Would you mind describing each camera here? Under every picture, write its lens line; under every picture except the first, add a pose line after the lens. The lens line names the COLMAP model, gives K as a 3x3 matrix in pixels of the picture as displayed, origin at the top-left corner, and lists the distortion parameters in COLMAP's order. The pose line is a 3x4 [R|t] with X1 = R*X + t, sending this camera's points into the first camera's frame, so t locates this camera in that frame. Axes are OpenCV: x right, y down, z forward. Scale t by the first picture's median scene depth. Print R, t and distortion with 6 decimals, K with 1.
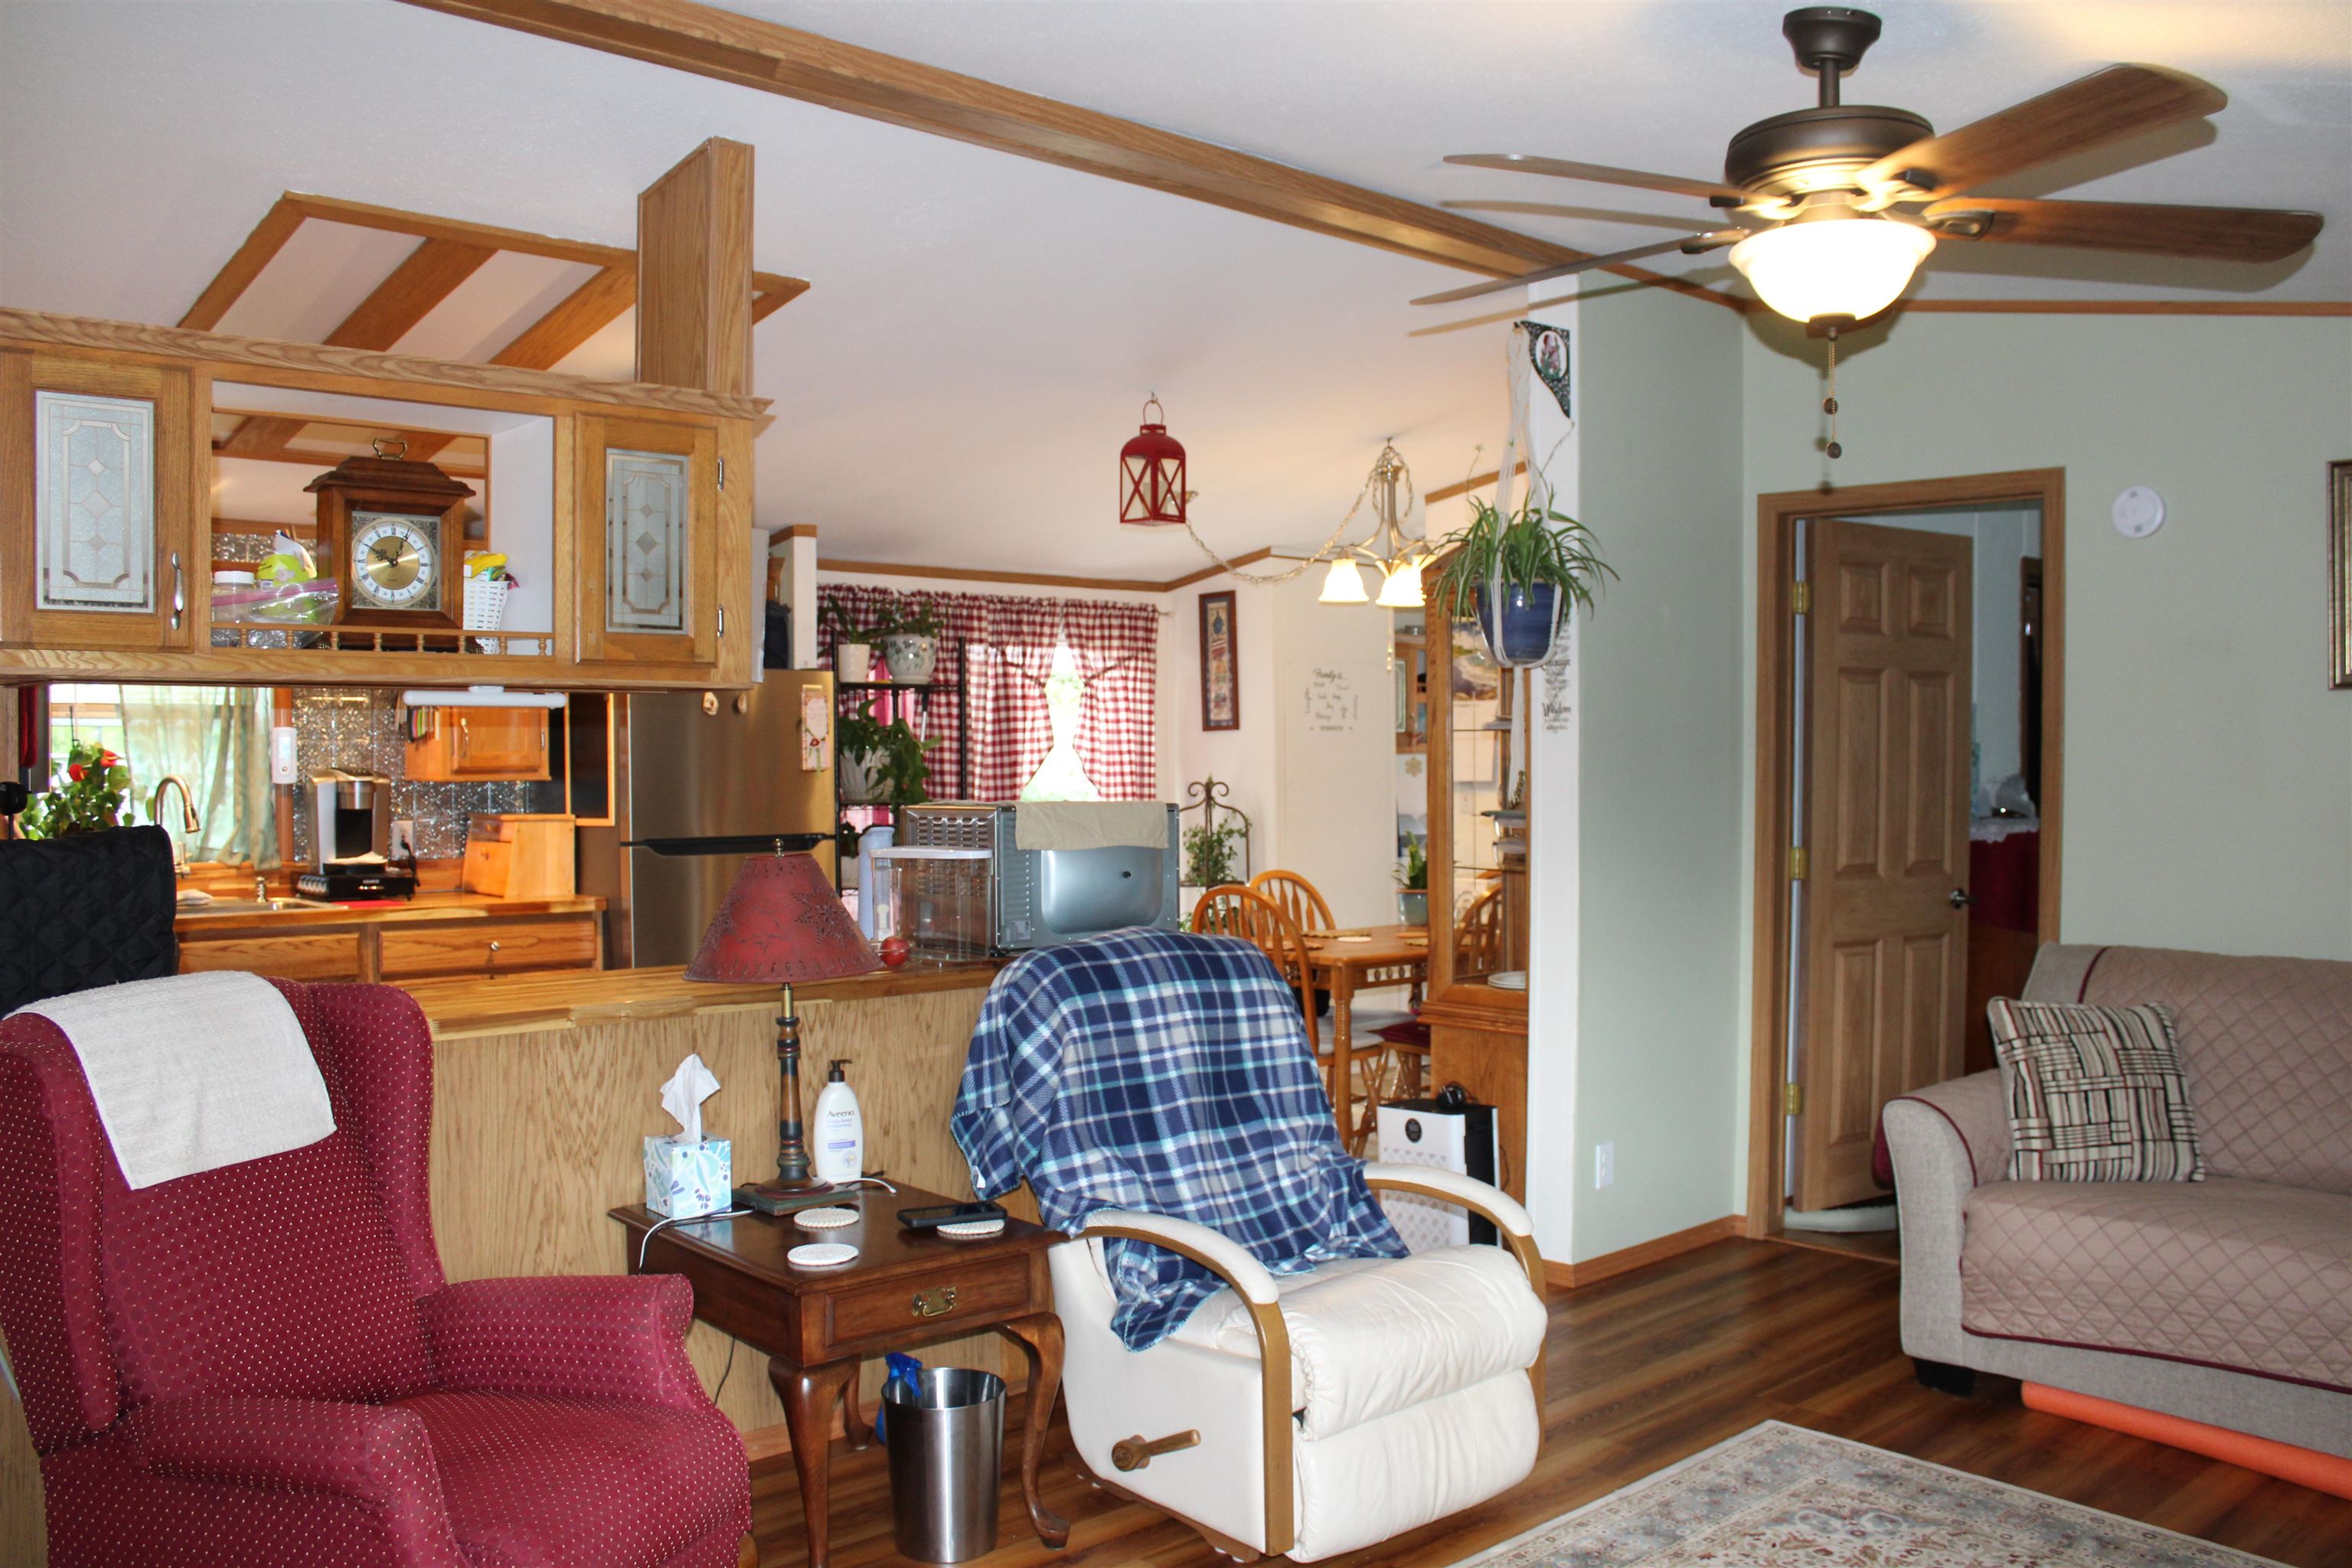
lens RADIAL K [[1965.4, 0, 1176.0], [0, 1965.4, 784.0], [0, 0, 1]] dist [-0.163743, 0.150404]
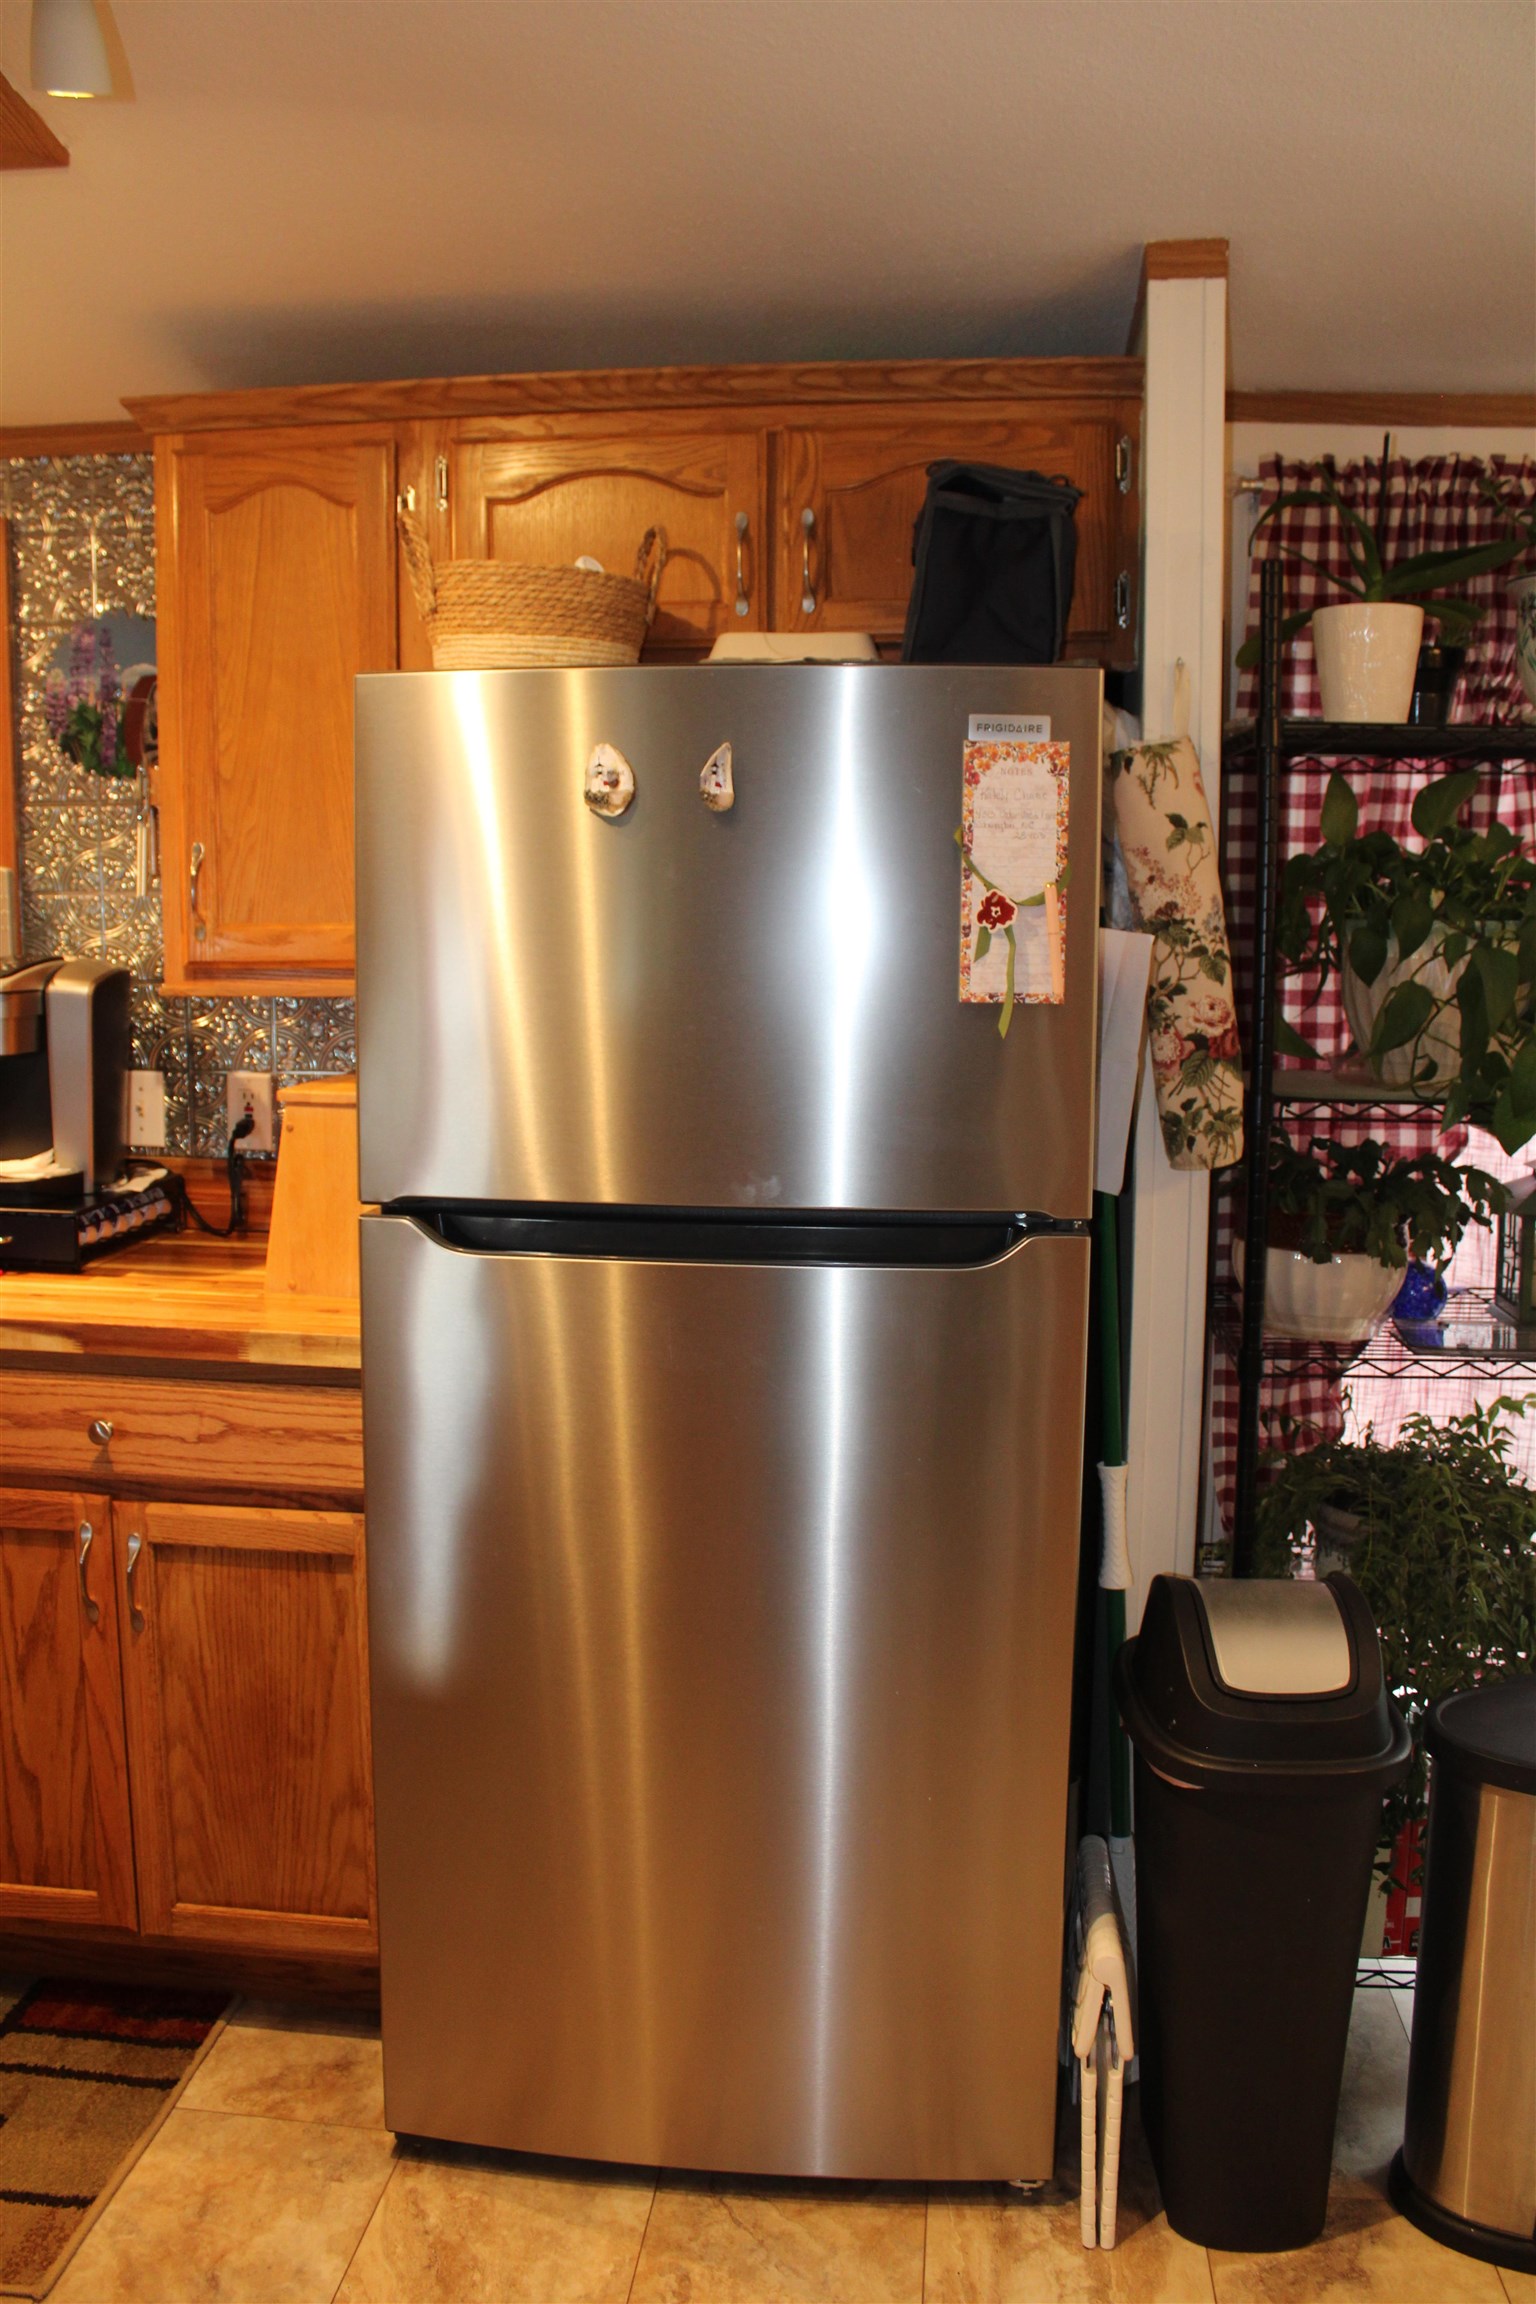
lens RADIAL K [[1925.3, 0, 768.0], [0, 1925.3, 1152.0], [0, 0, 1]] dist [-0.163743, 0.150404]
pose [[0.663953, 0.106908, -0.740092, 0.011891], [-0.020623, 0.991969, 0.124791, -0.024250], [0.747490, -0.067592, 0.660826, 0.930962]]
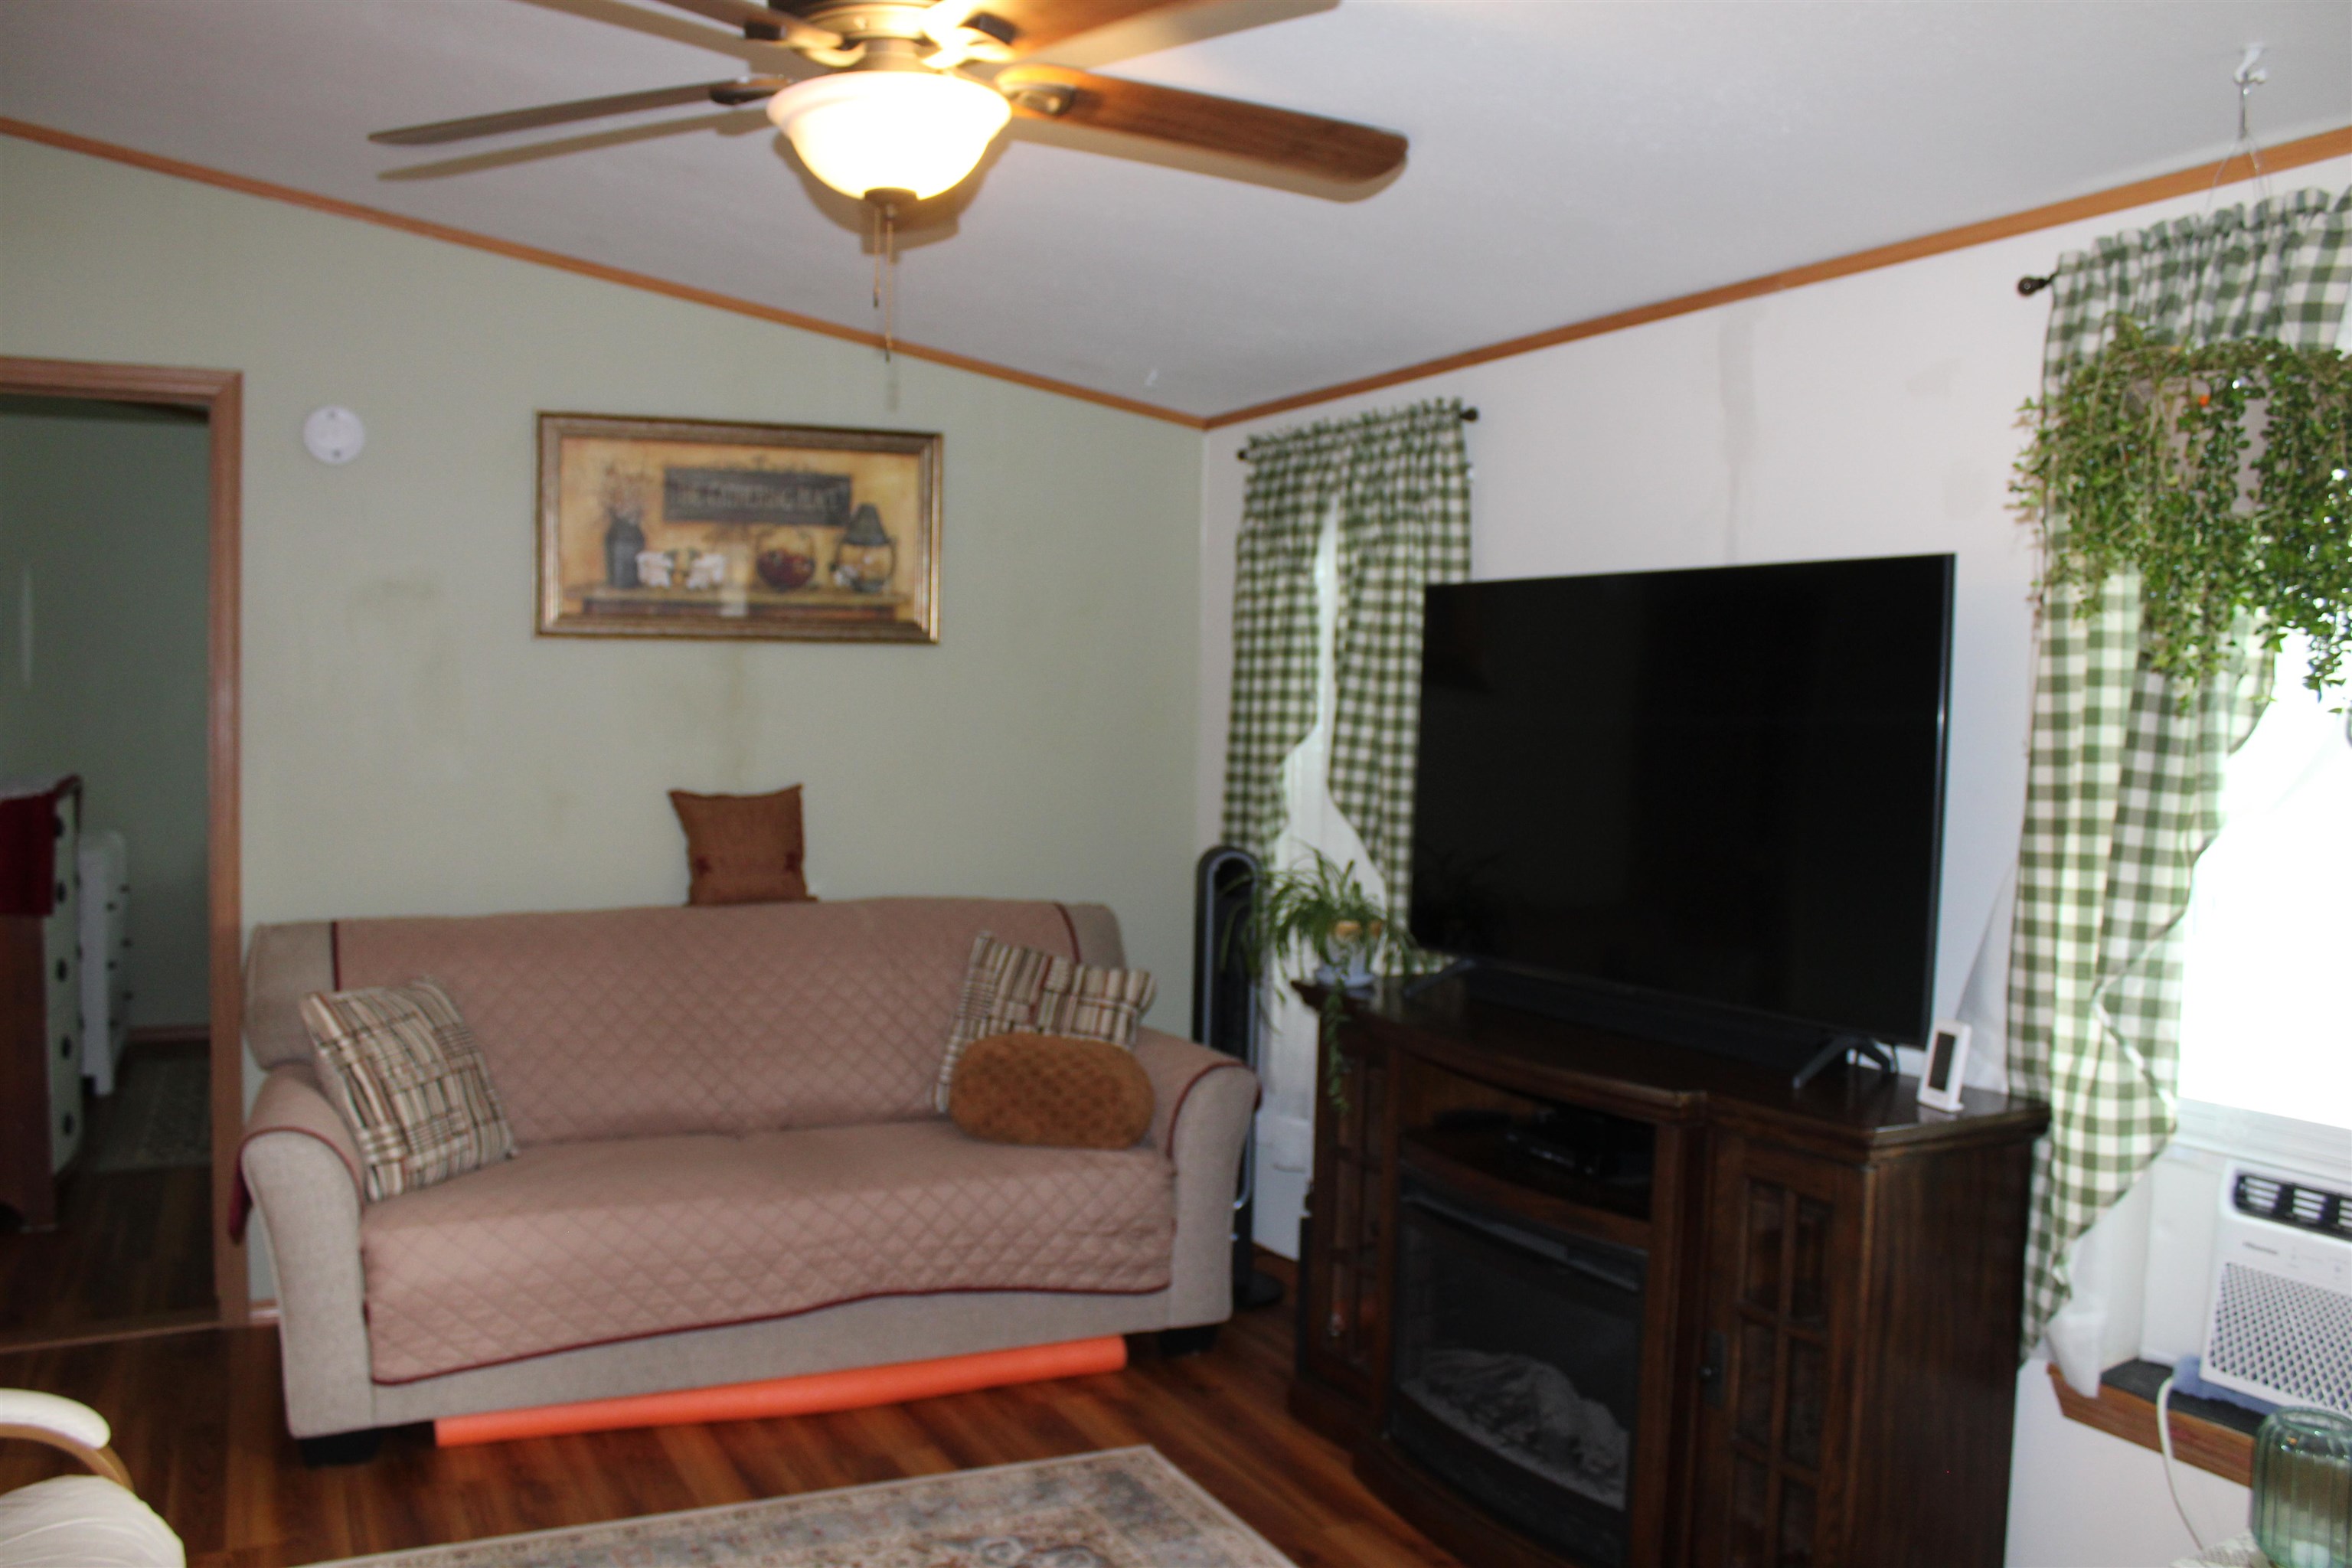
lens RADIAL K [[1965.4, 0, 1176.0], [0, 1965.4, 784.0], [0, 0, 1]] dist [-0.163743, 0.150404]
pose [[0.294102, -0.043193, 0.954797, -0.209547], [0.011739, 0.999066, 0.041580, -0.009695], [-0.955702, -0.001020, 0.294335, 0.303724]]
